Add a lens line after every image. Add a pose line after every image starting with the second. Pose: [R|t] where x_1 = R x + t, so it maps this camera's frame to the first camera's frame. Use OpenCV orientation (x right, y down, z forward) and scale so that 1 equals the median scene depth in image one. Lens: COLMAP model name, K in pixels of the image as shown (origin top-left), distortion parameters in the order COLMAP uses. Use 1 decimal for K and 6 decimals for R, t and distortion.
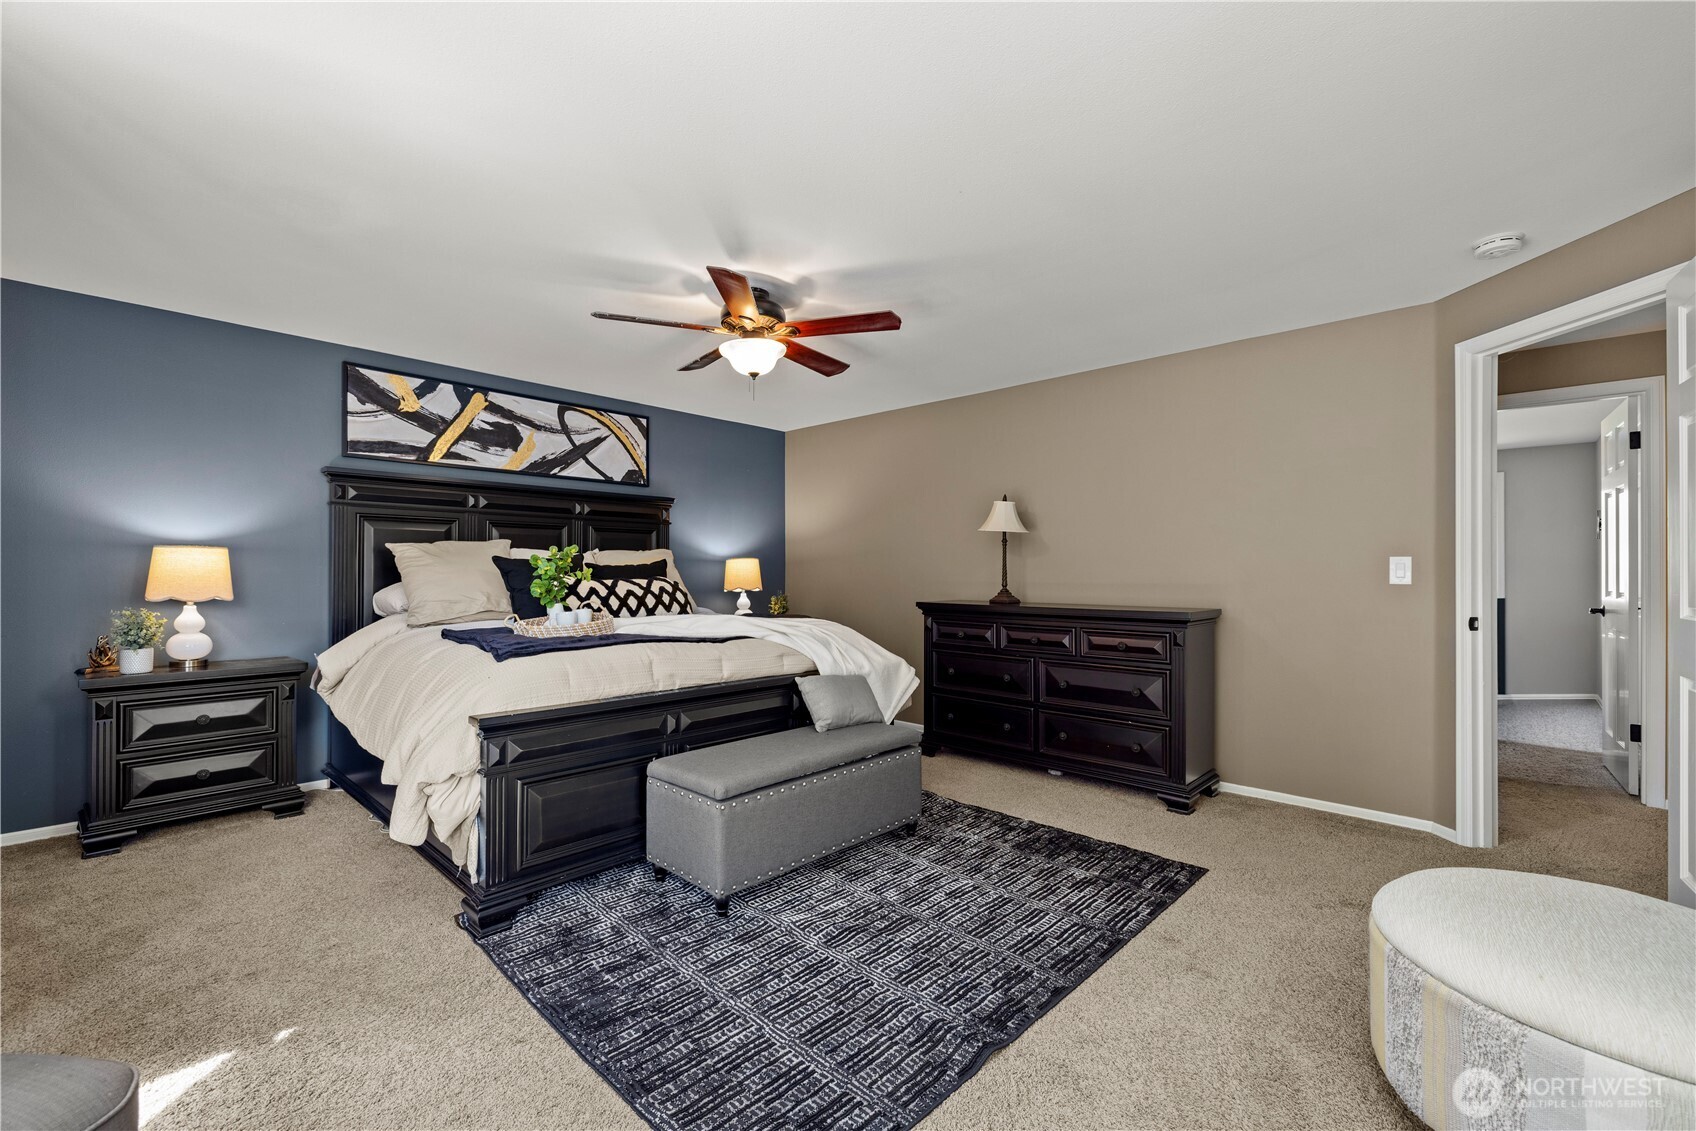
lens RADIAL K [[717.2, 0, 848.0], [0, 717.2, 565.5], [0, 0, 1]] dist [0.001935, 0.000090]
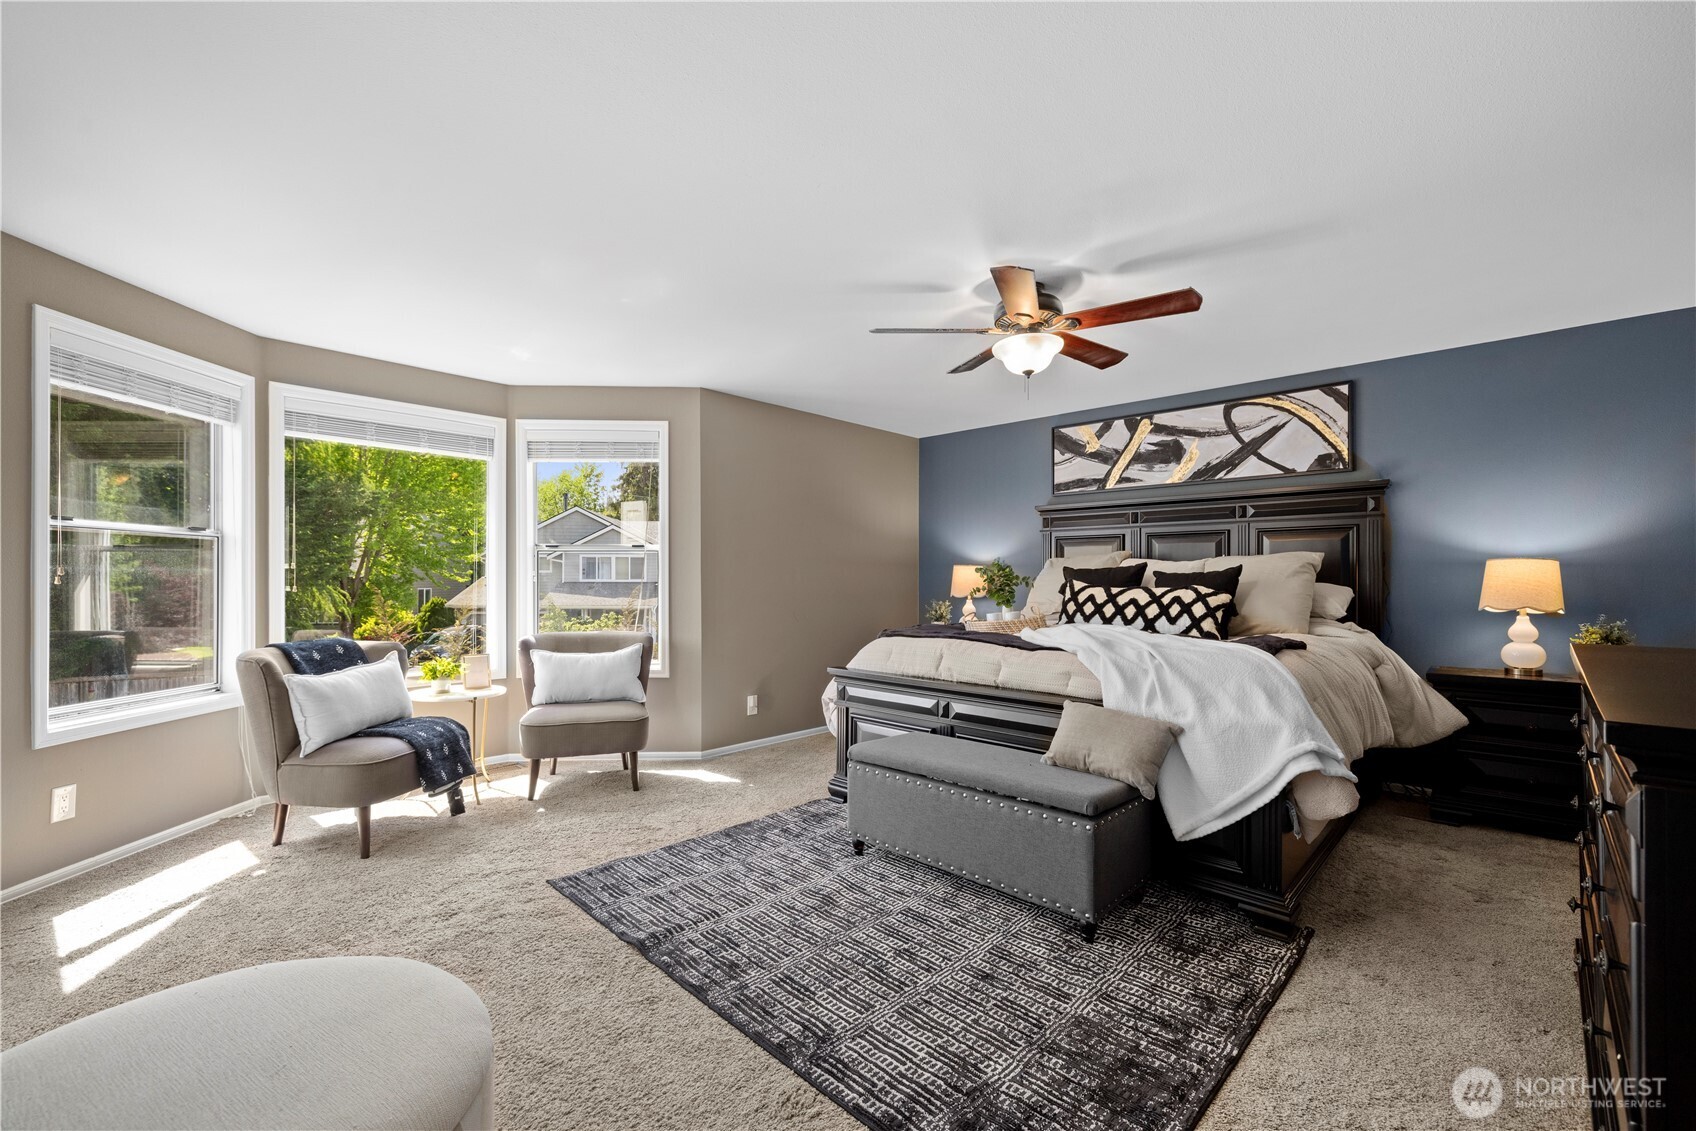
lens RADIAL K [[702.8, 0, 850.2], [0, 702.8, 585.7], [0, 0, 1]] dist [-0.002515, -0.000079]
pose [[-0.007176, 0.005861, -0.999957, 0.571961], [0.005796, 0.999966, 0.005820, 0.008000], [0.999957, -0.005754, -0.007210, 0.547471]]
